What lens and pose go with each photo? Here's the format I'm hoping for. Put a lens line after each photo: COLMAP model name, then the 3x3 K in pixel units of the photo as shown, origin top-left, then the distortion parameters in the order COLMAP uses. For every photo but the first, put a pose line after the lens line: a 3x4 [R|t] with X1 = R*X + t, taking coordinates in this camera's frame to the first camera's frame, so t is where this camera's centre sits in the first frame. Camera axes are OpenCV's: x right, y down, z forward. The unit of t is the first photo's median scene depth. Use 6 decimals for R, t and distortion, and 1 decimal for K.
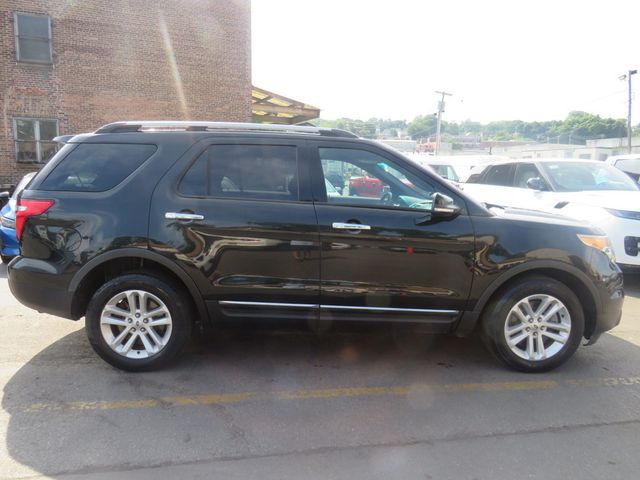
lens RADIAL K [[511.6, 0, 320.0], [0, 511.6, 240.0], [0, 0, 1]] dist [0.006217, 0.004061]
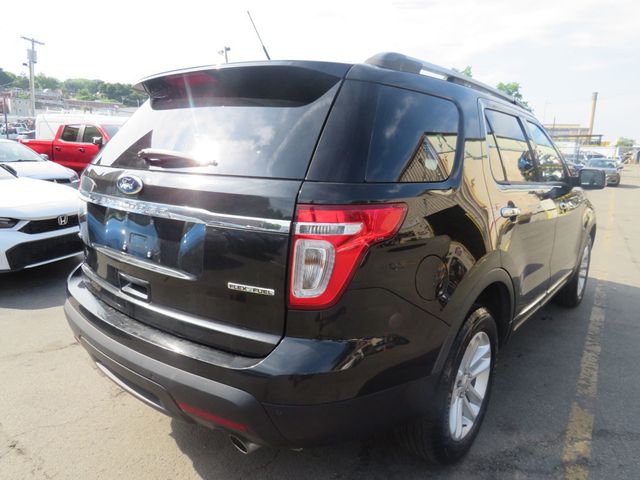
lens RADIAL K [[491.1, 0, 320.0], [0, 491.1, 240.0], [0, 0, 1]] dist [-0.035524, 0.000191]
pose [[0.601594, -0.154897, 0.783640, -0.148724], [0.087880, 0.987898, 0.127806, -0.018266], [-0.793953, -0.008021, 0.607926, 0.125540]]
